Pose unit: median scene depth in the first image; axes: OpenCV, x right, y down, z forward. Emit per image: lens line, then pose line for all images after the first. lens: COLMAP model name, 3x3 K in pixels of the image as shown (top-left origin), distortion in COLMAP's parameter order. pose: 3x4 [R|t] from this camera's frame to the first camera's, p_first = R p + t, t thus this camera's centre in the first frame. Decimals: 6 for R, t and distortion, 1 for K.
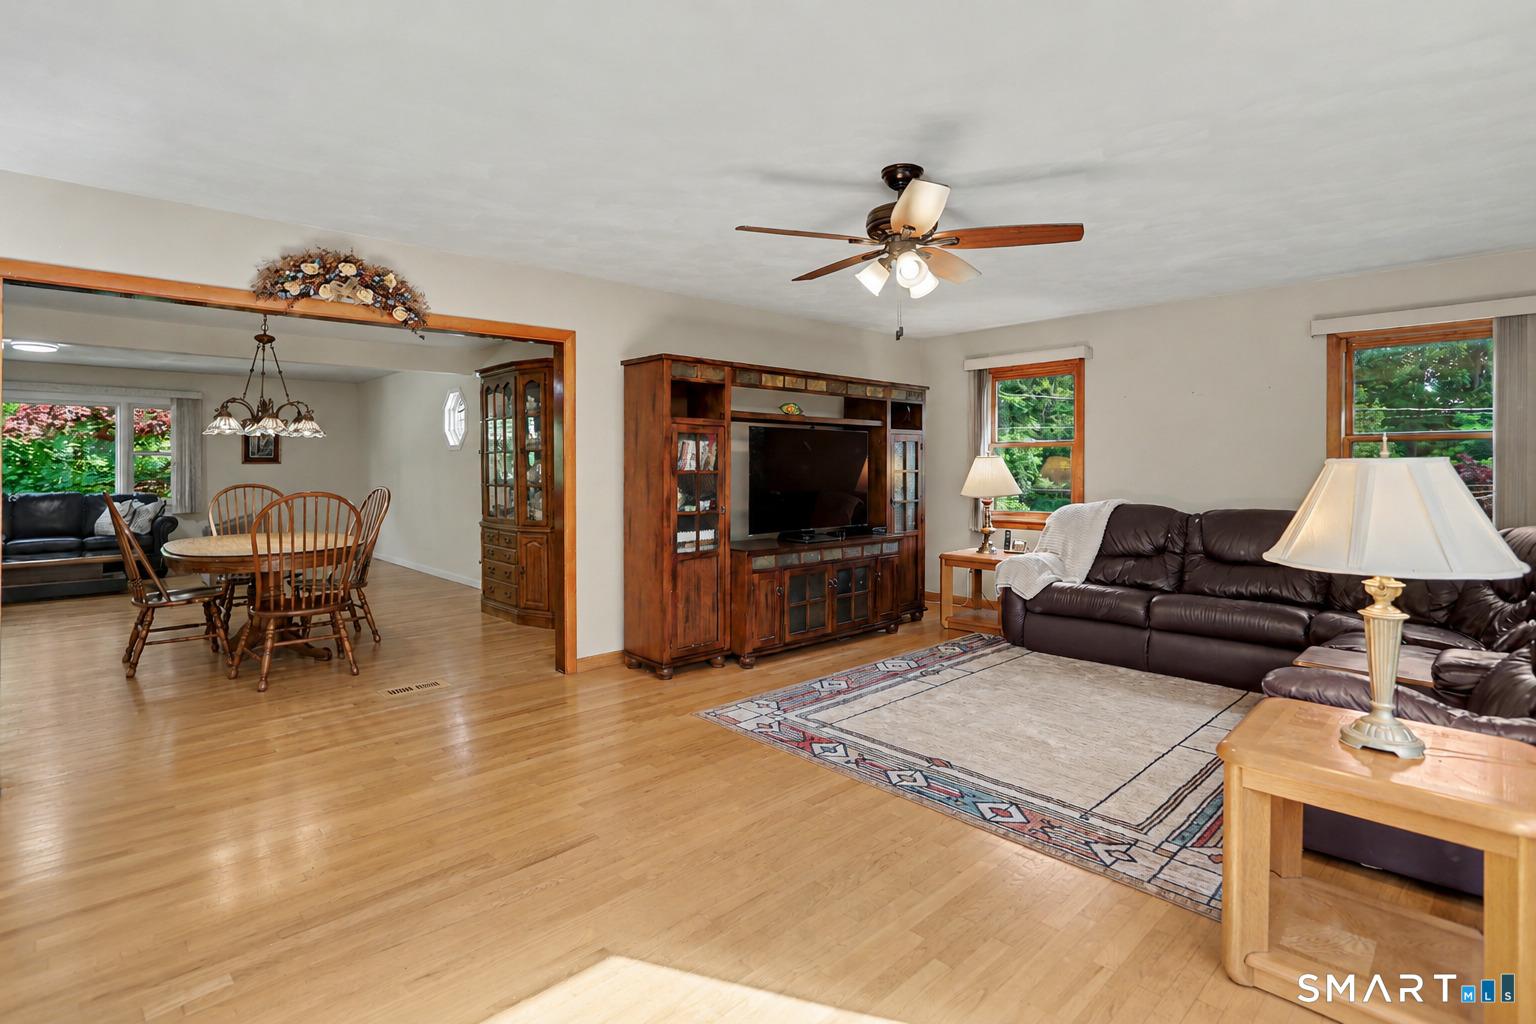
lens RADIAL K [[754.5, 0, 766.6], [0, 754.5, 500.2], [0, 0, 1]] dist [-0.000286, 0.000688]
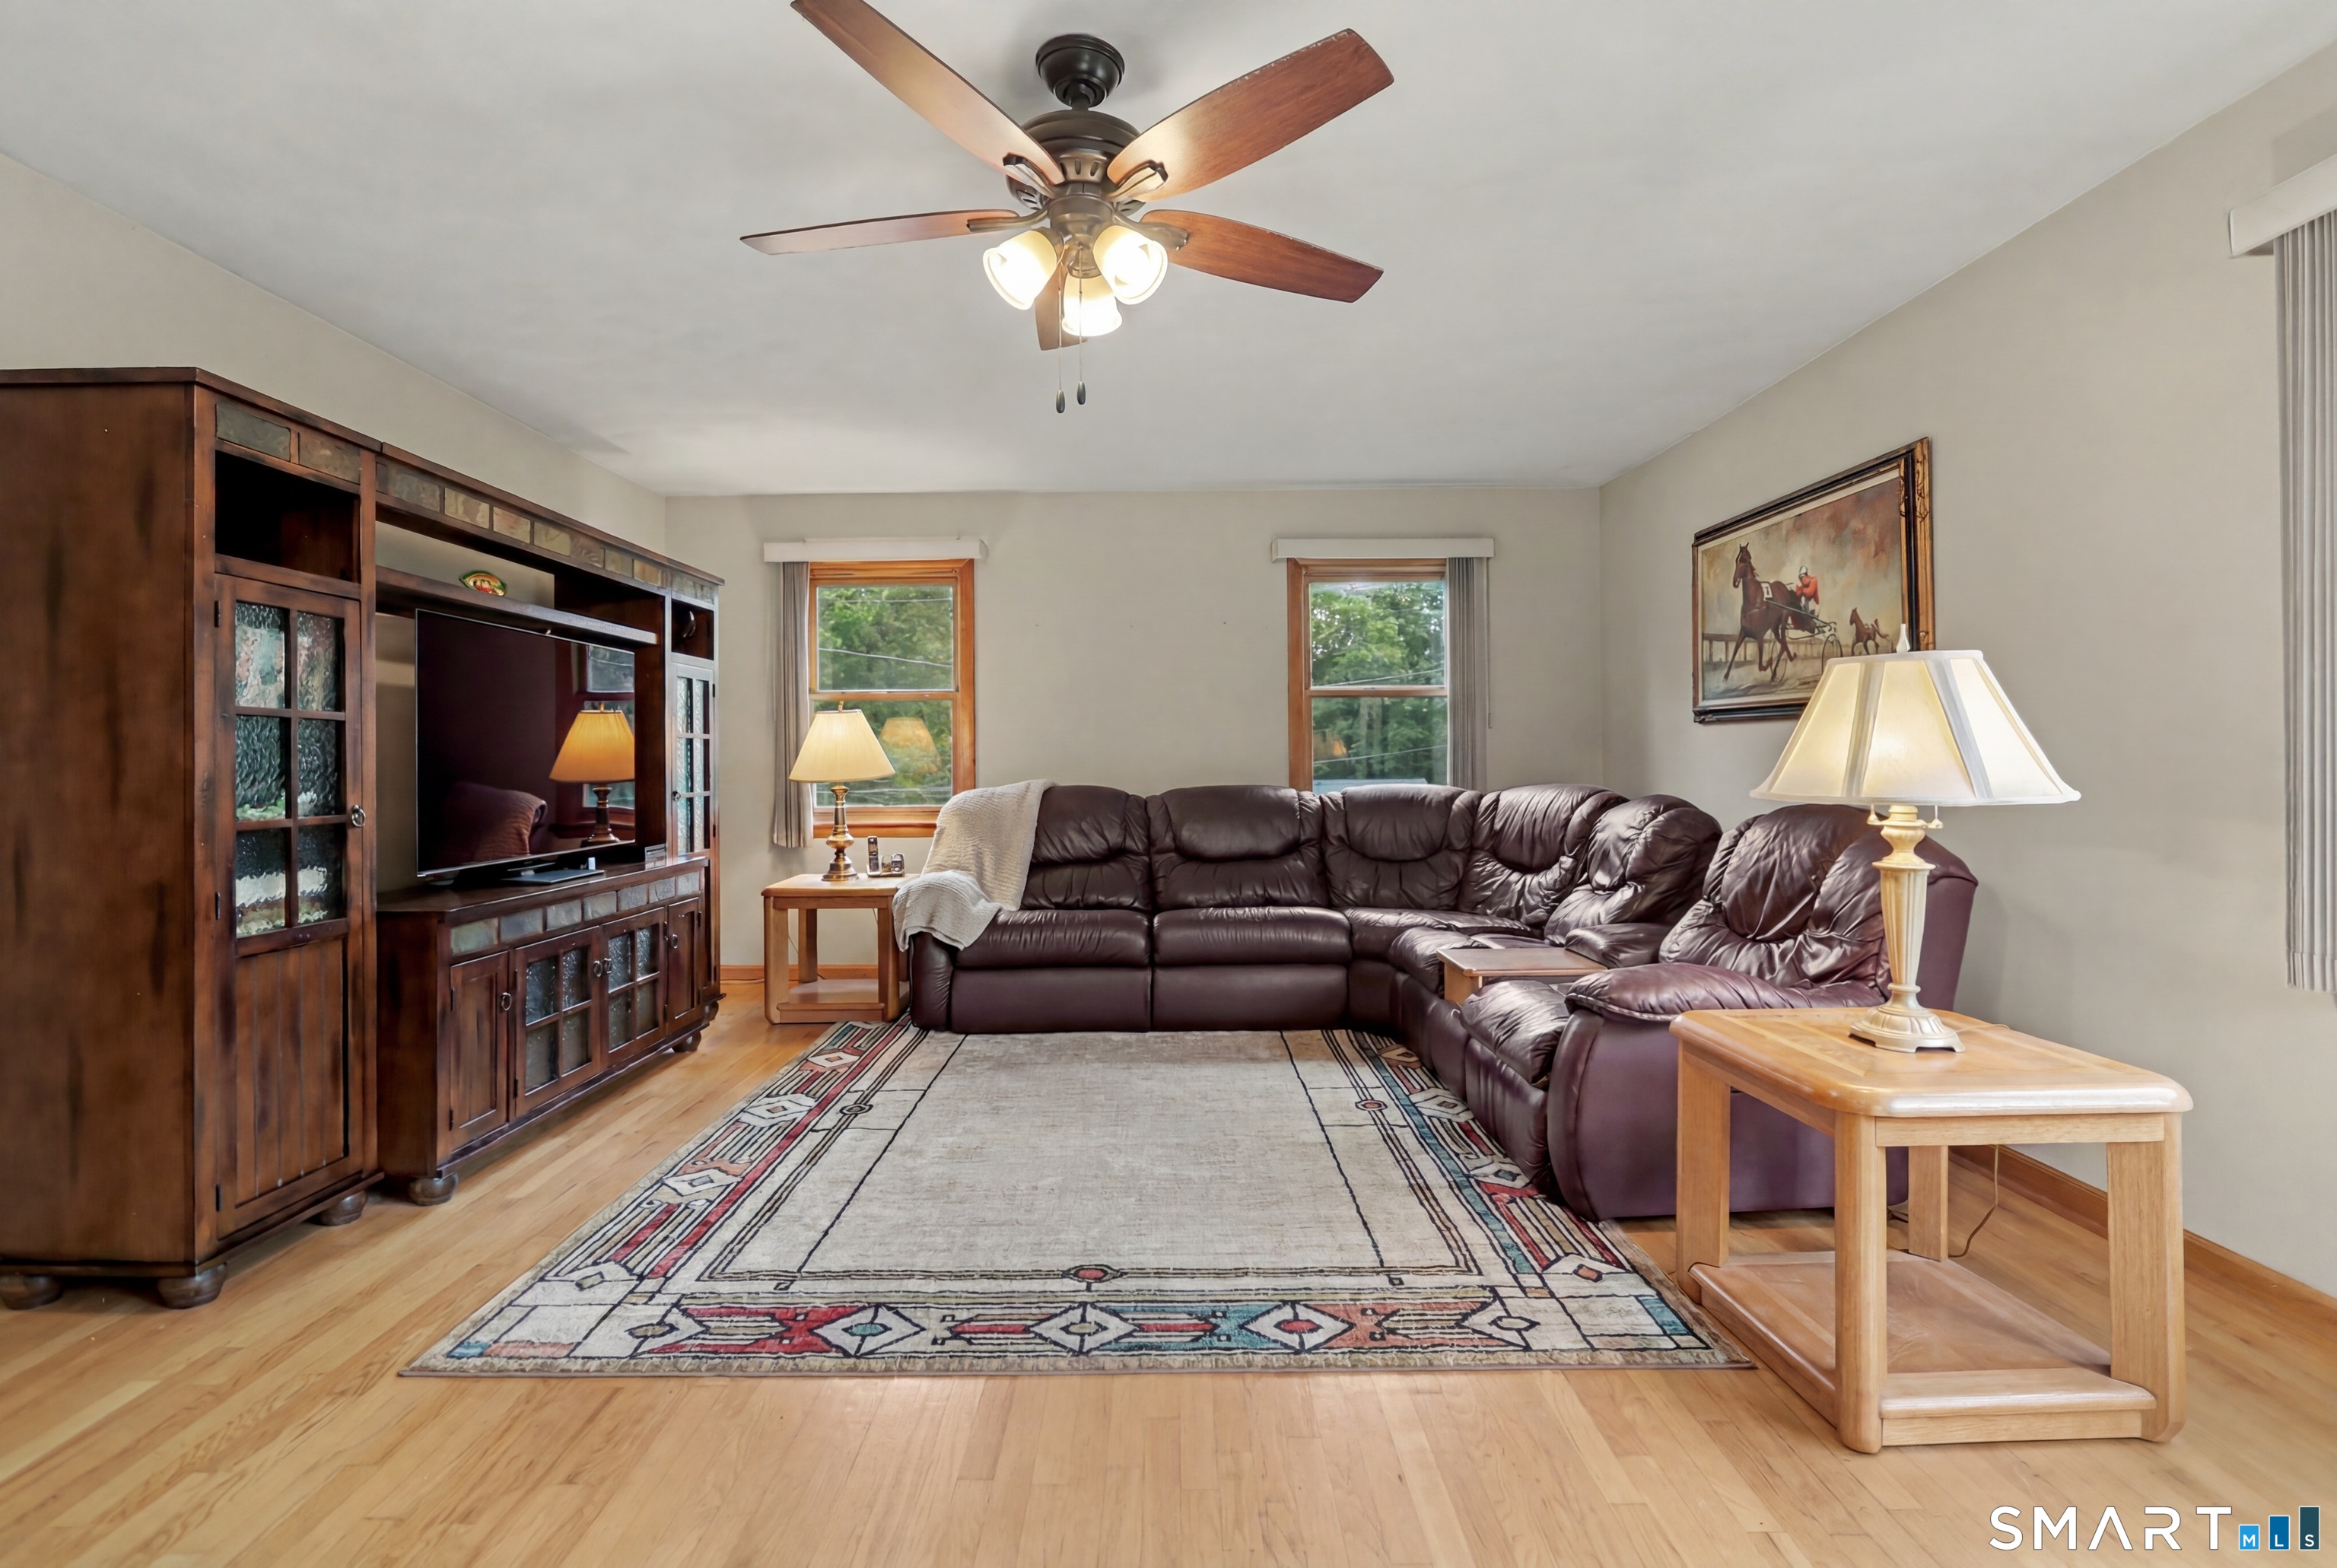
lens RADIAL K [[1111.9, 0, 1163.7], [0, 1111.9, 777.8], [0, 0, 1]] dist [-0.021648, 0.013982]
pose [[0.686852, -0.016602, 0.726608, -0.196513], [0.041608, 0.998998, -0.016506, 0.021848], [-0.725606, 0.041570, 0.686854, 0.319363]]
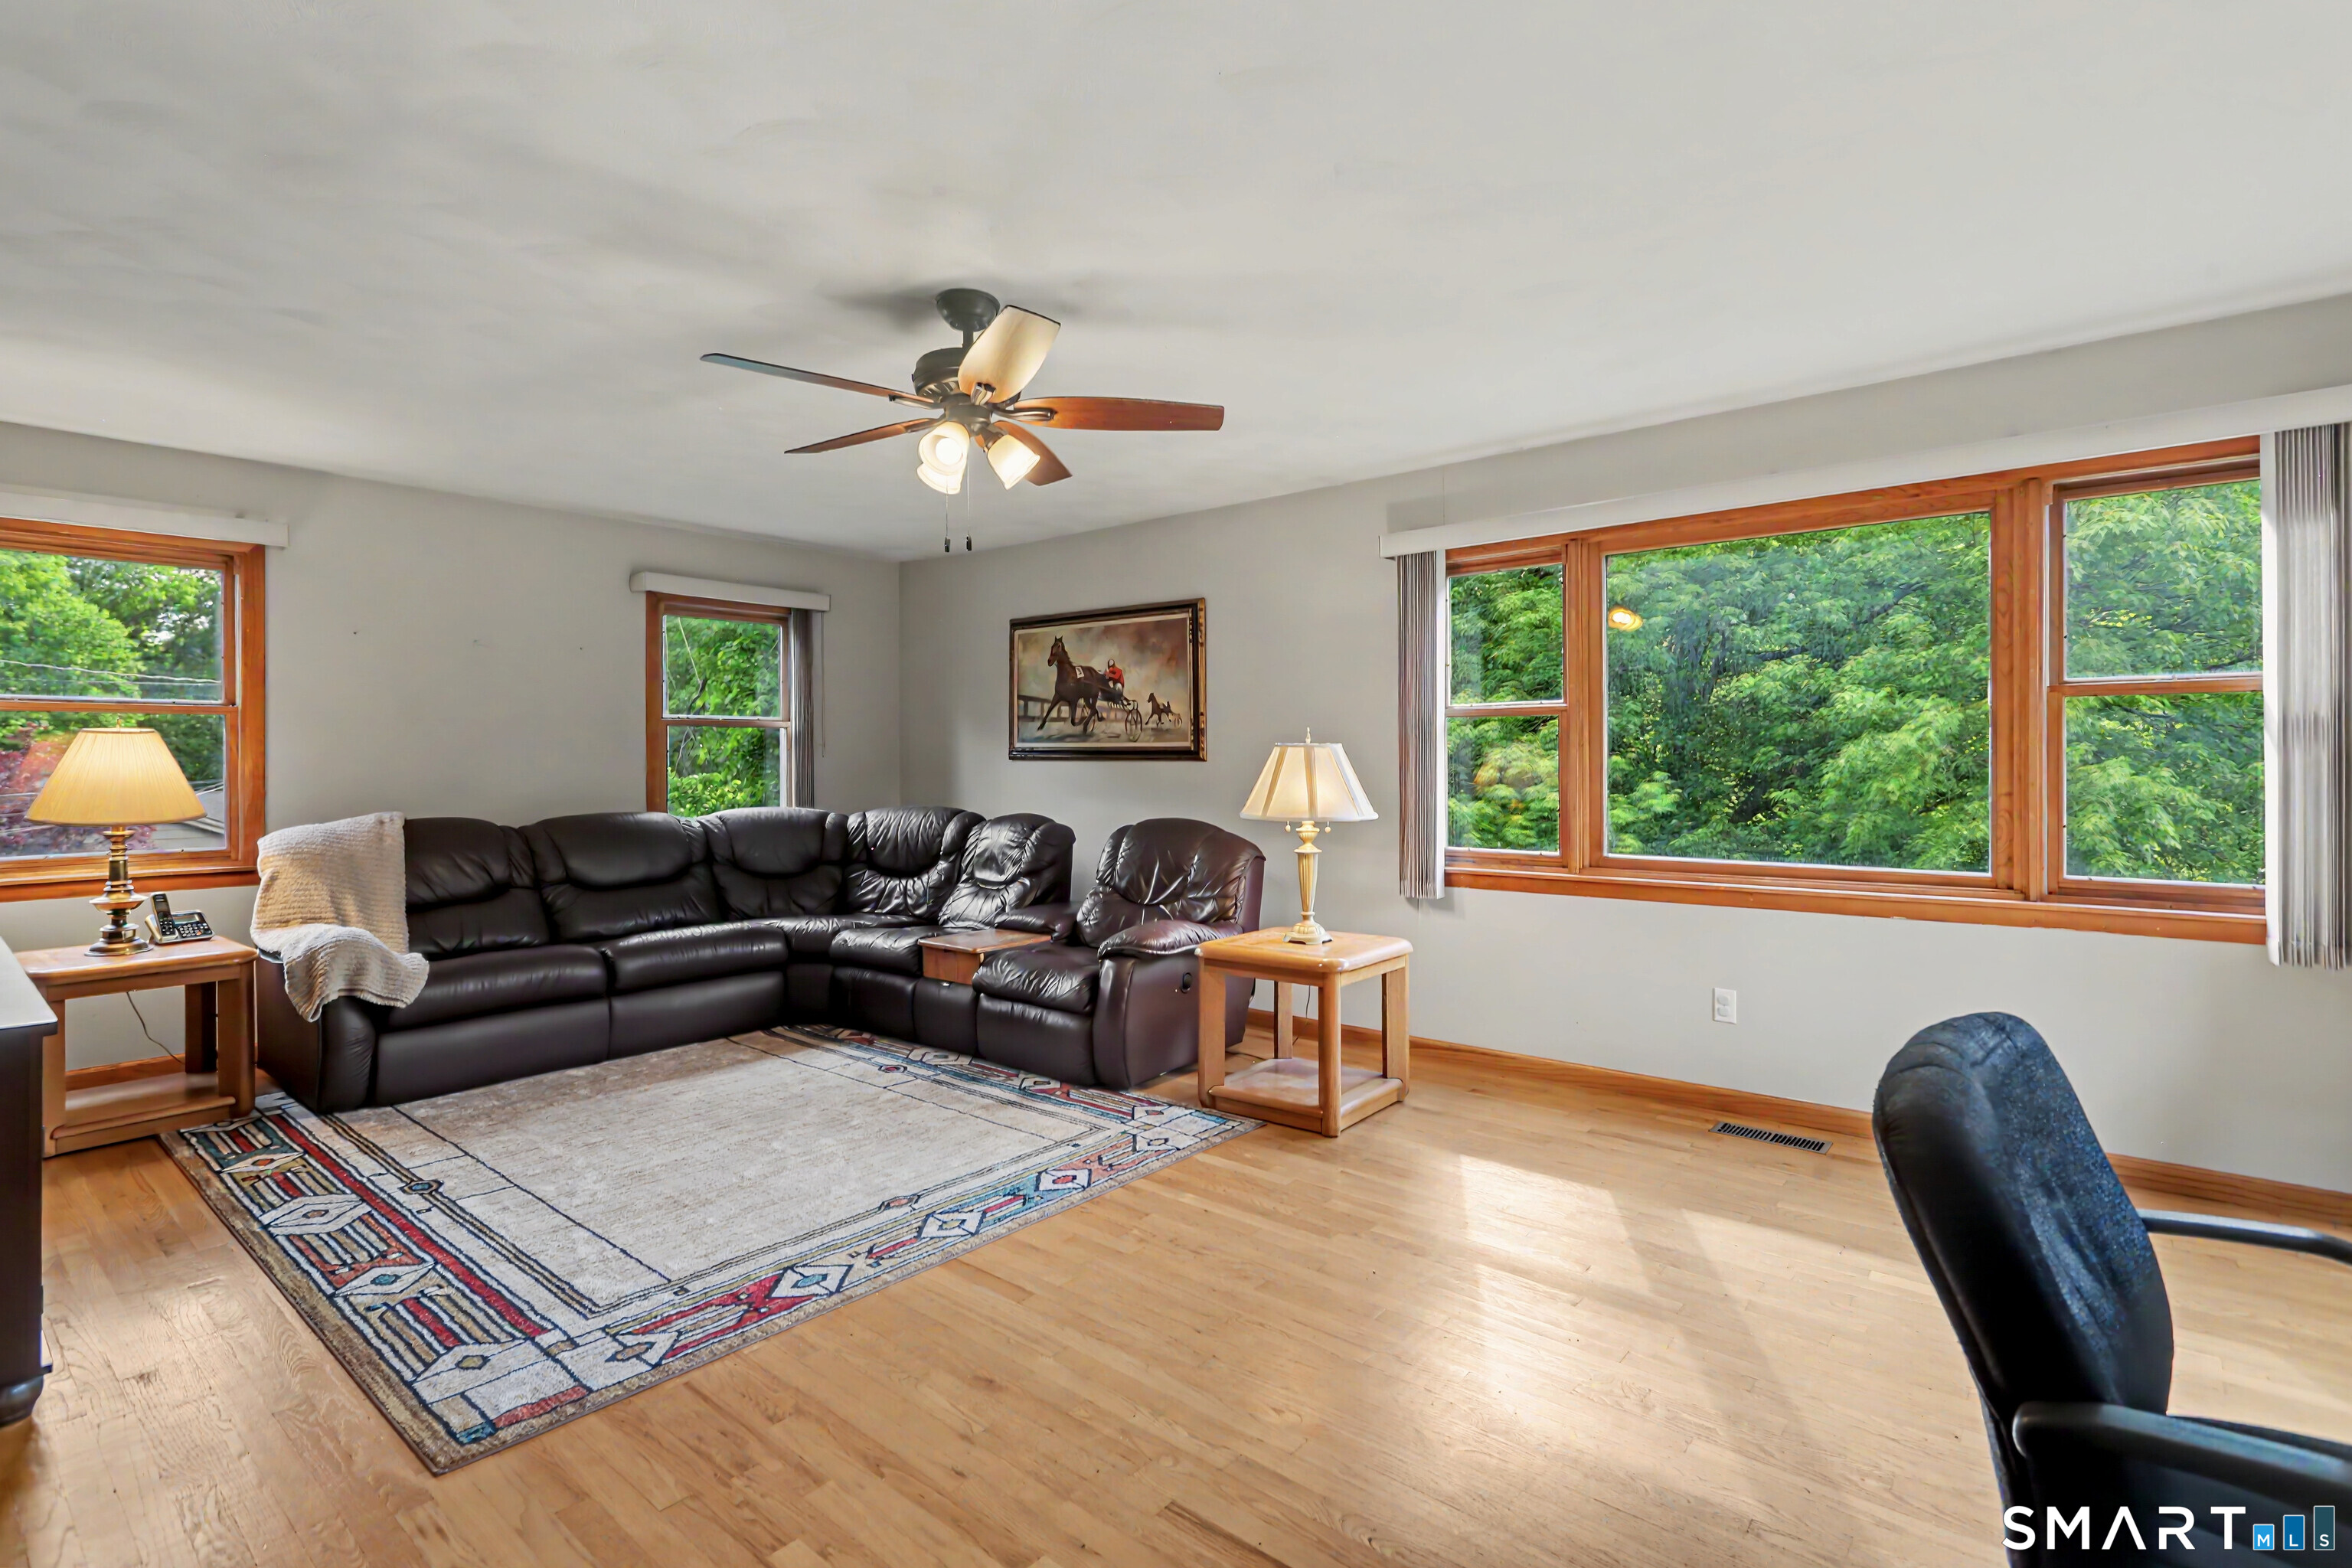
lens RADIAL K [[1133.4, 0, 1172.8], [0, 1133.4, 757.4], [0, 0, 1]] dist [-0.000826, 0.000974]
pose [[-0.117982, 0.005009, 0.993003, -0.556724], [0.047819, 0.998856, 0.000643, -0.017382], [-0.991864, 0.047560, -0.118087, 0.624597]]
